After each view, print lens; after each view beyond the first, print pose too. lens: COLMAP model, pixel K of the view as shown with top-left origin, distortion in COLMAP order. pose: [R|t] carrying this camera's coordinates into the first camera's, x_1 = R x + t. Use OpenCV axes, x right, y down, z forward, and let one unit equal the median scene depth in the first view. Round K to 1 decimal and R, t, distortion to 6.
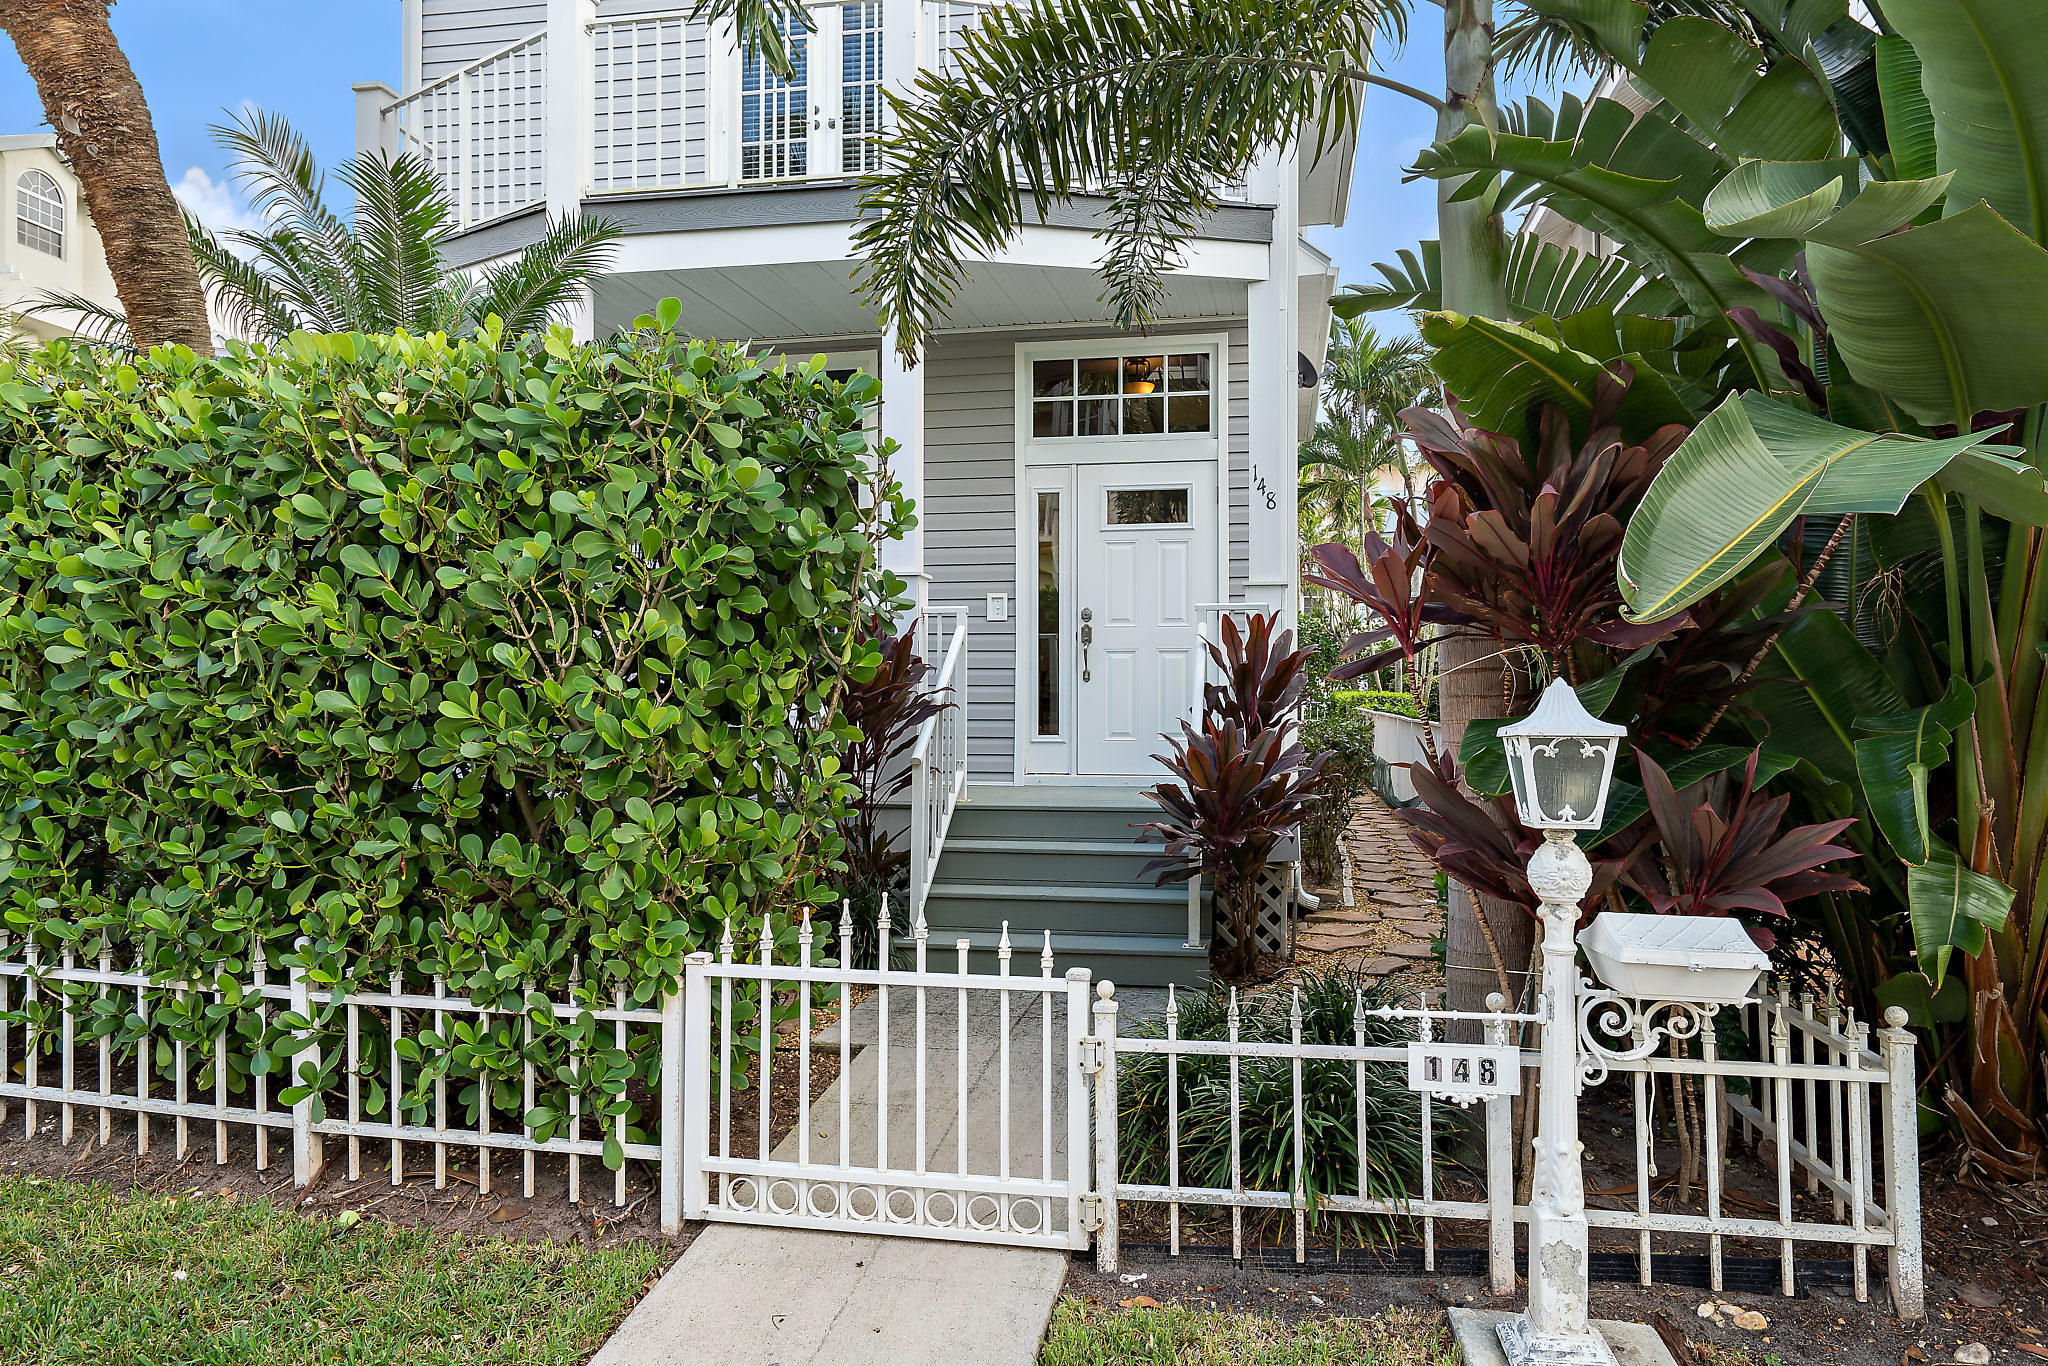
lens RADIAL K [[1301.5, 0, 1025.4], [0, 1301.5, 683.5], [0, 0, 1]] dist [0.000432, 0.000014]
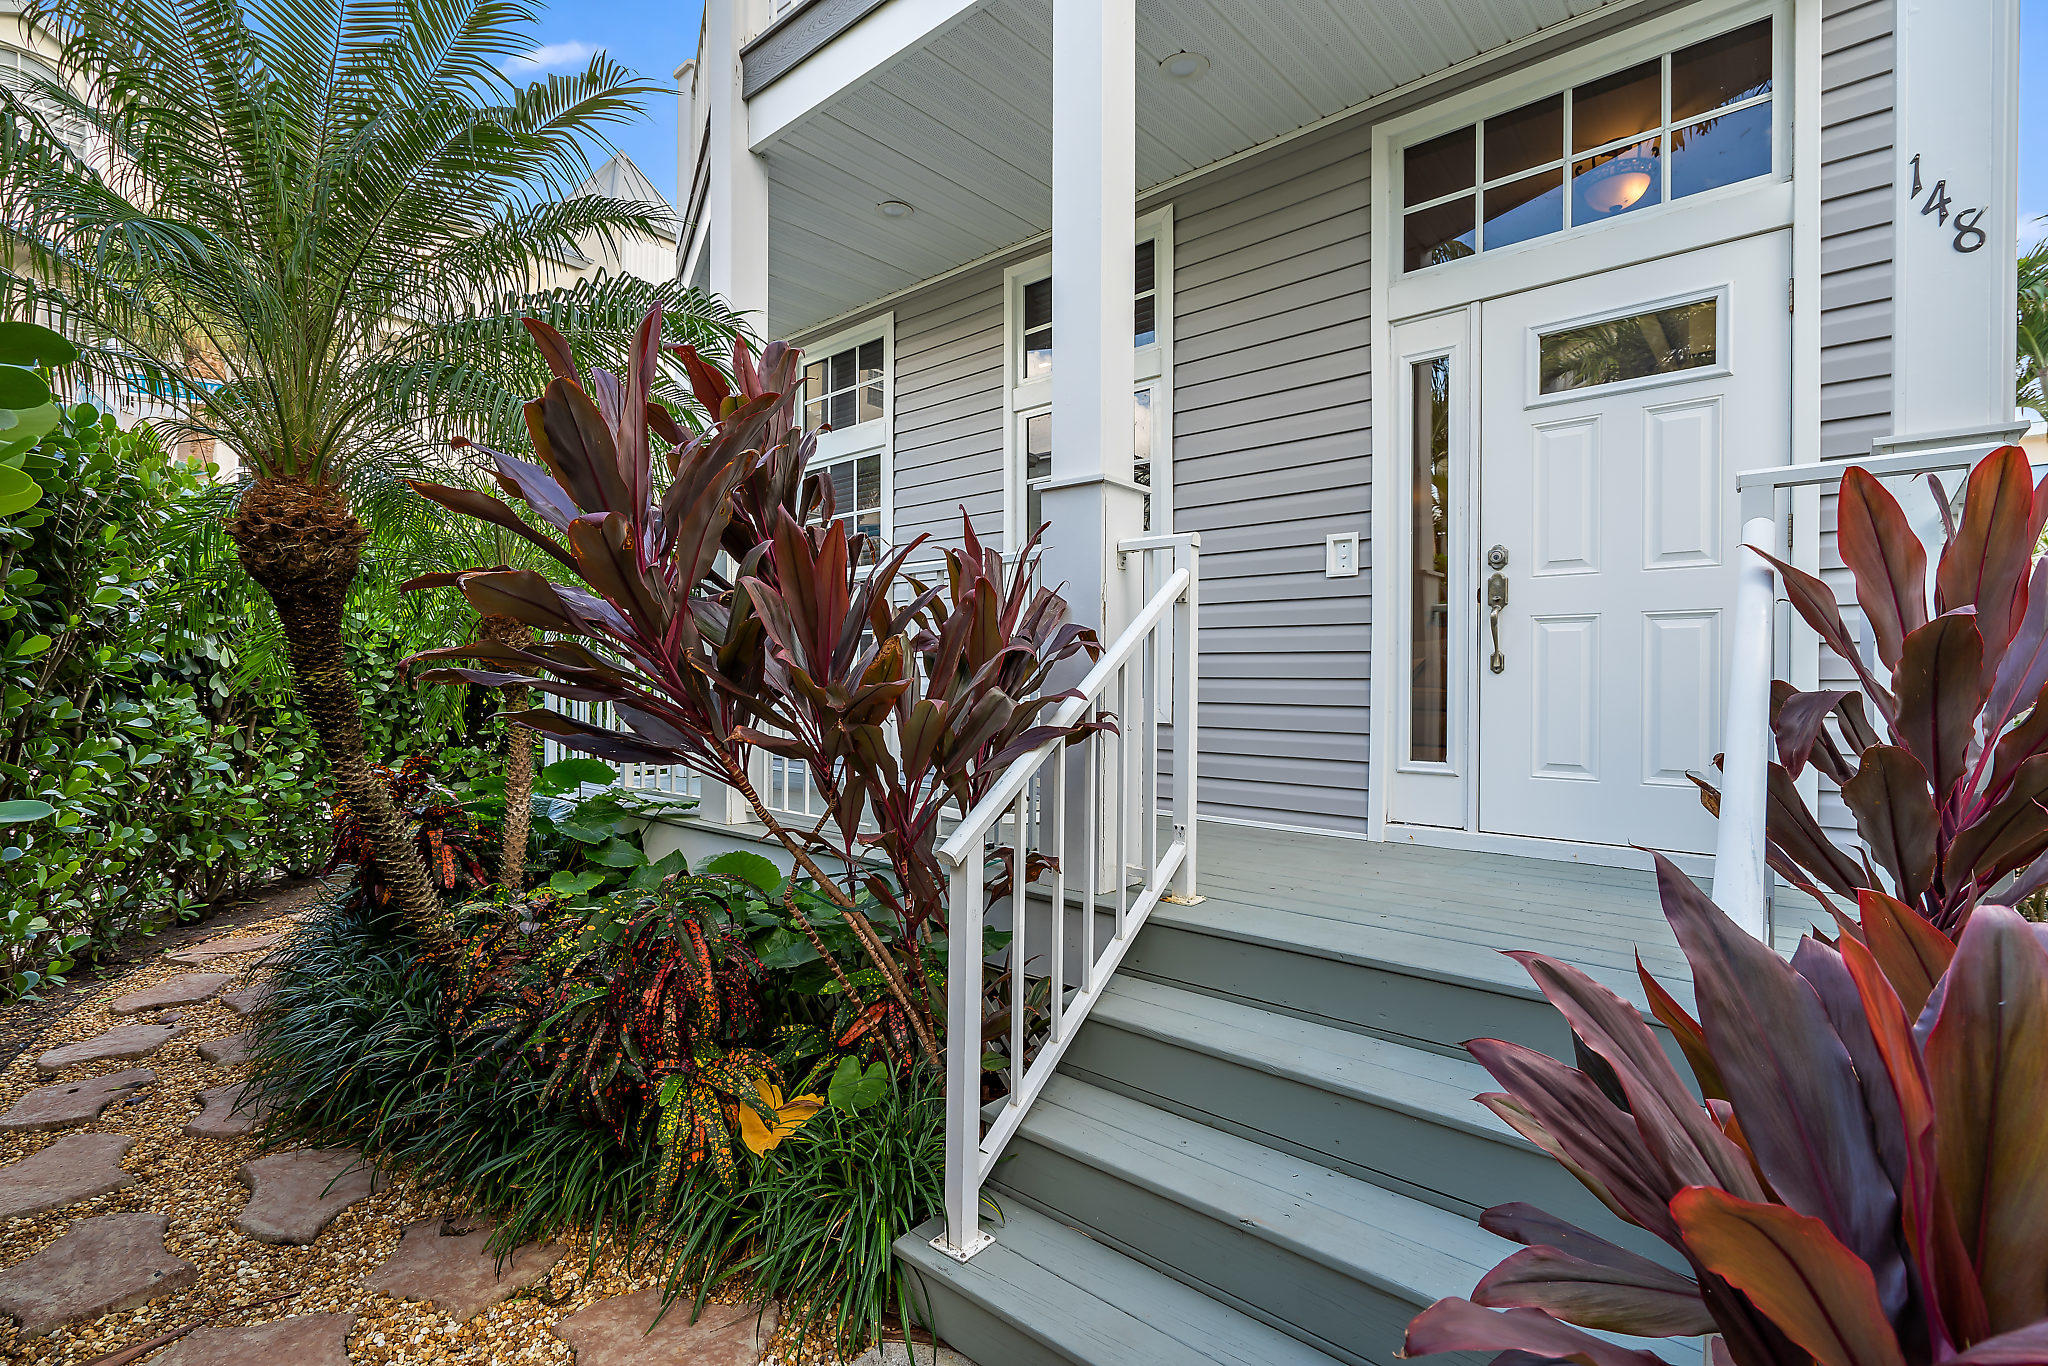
lens RADIAL K [[917.1, 0, 1017.7], [0, 917.1, 674.2], [0, 0, 1]] dist [-0.000665, -0.000514]
pose [[0.862826, 0.004288, -0.505483, 0.068878], [-0.001739, 0.999983, 0.005514, -0.002825], [0.505498, -0.003879, 0.862819, 0.537644]]
